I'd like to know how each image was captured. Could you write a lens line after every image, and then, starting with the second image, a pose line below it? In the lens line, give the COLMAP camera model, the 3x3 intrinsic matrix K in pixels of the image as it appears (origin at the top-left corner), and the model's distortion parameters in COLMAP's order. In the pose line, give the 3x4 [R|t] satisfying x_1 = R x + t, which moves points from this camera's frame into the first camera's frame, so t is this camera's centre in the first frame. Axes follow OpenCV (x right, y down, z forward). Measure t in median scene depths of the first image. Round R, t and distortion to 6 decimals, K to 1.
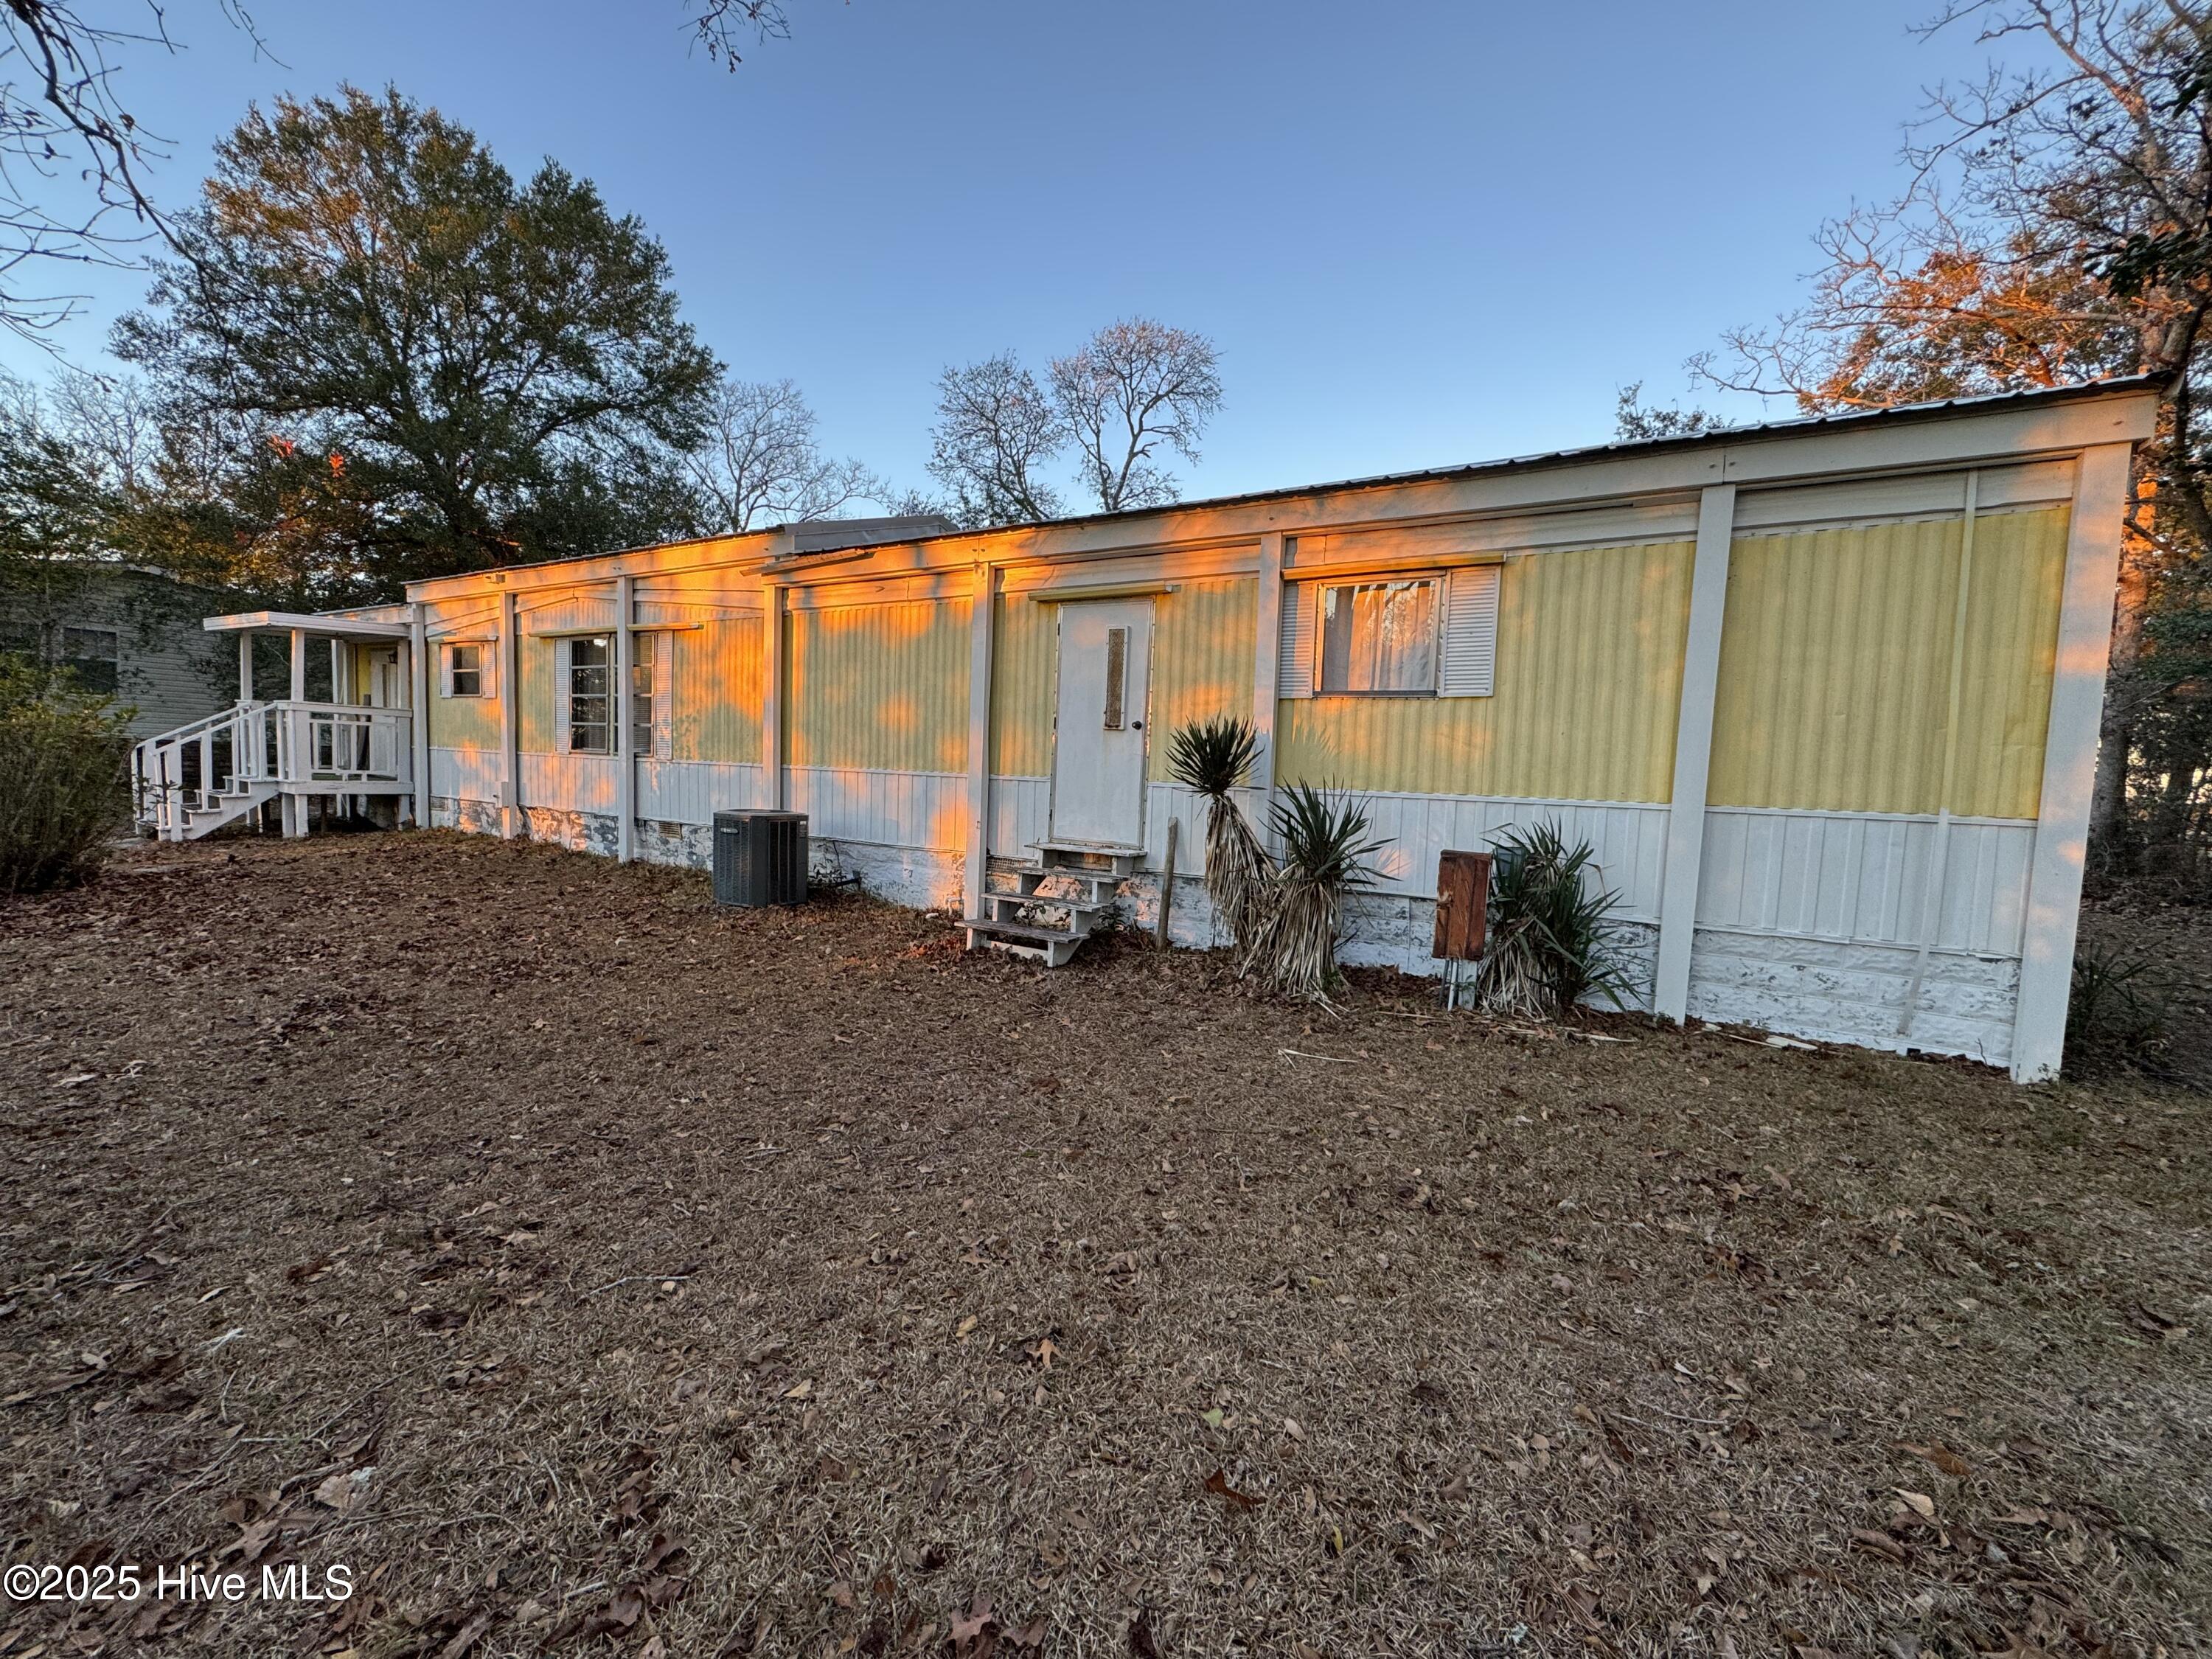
lens RADIAL K [[873.2, 0, 1106.0], [0, 873.2, 829.5], [0, 0, 1]] dist [-0.002795, 0.000162]
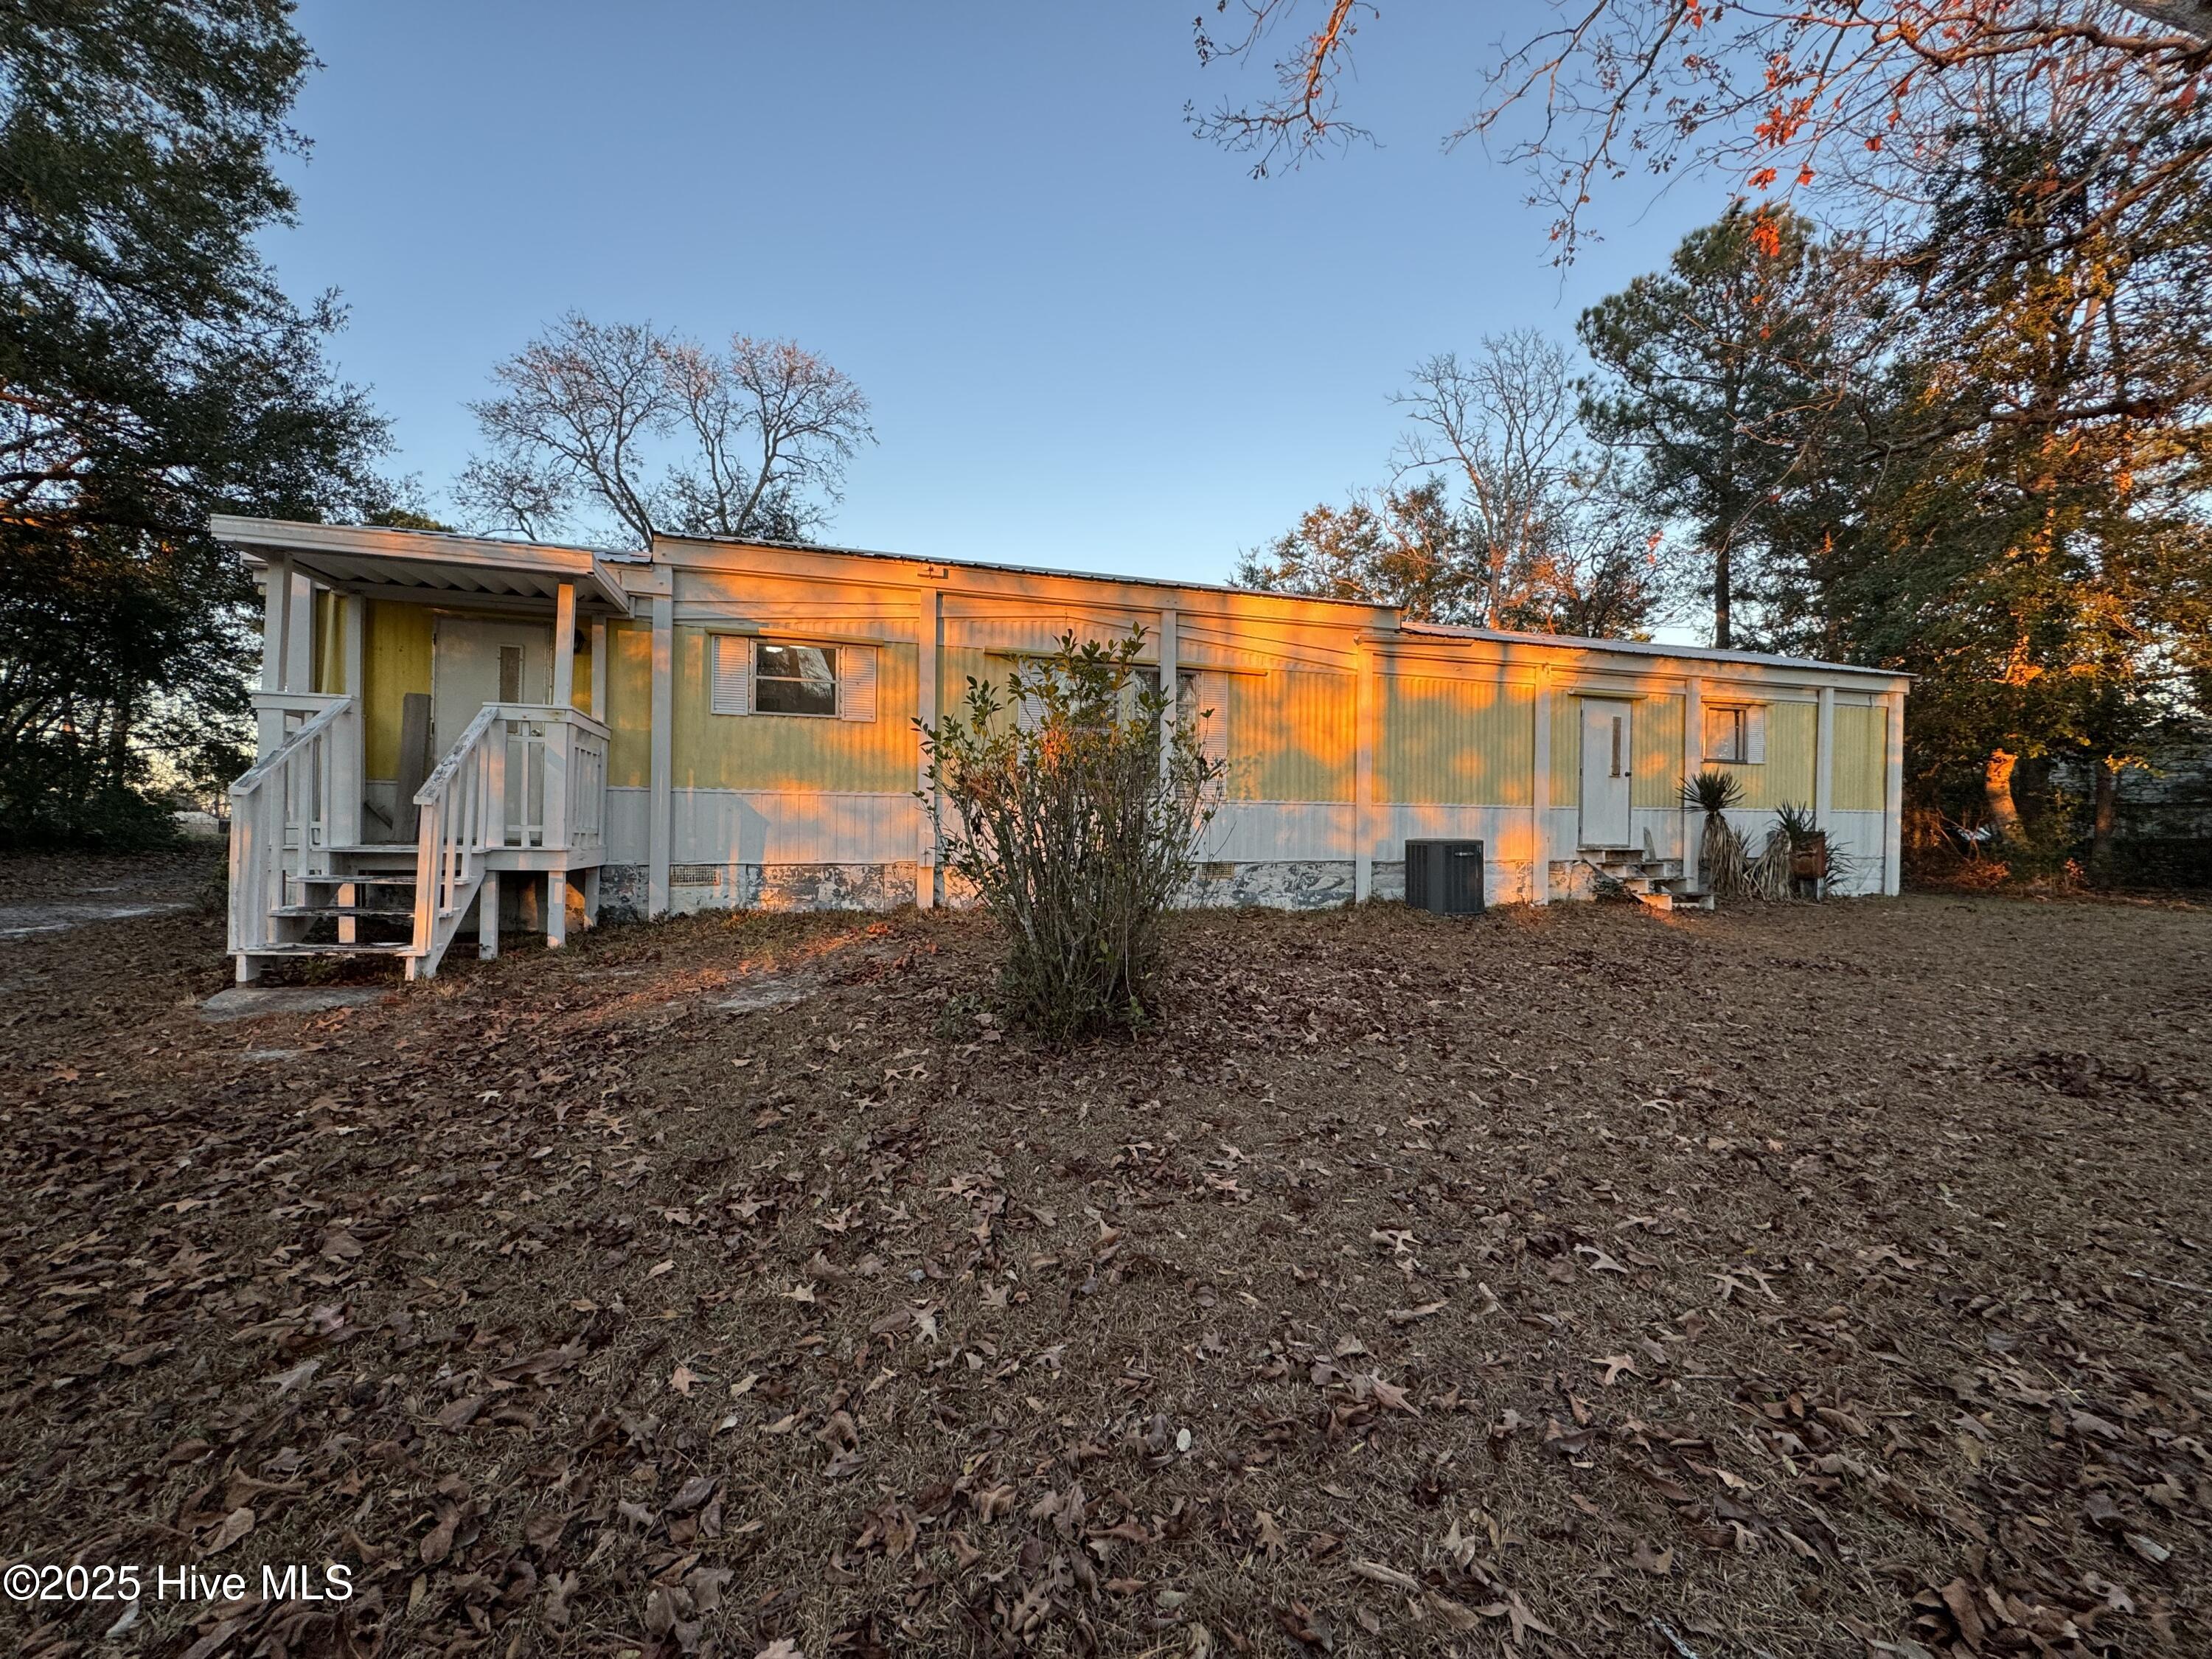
lens RADIAL K [[873.2, 0, 1106.0], [0, 873.2, 829.5], [0, 0, 1]] dist [-0.002795, 0.000162]
pose [[0.676796, -0.032582, 0.735450, -1.334369], [0.070943, 0.997257, -0.021104, -0.034838], [-0.732745, 0.066458, 0.677251, 0.423603]]
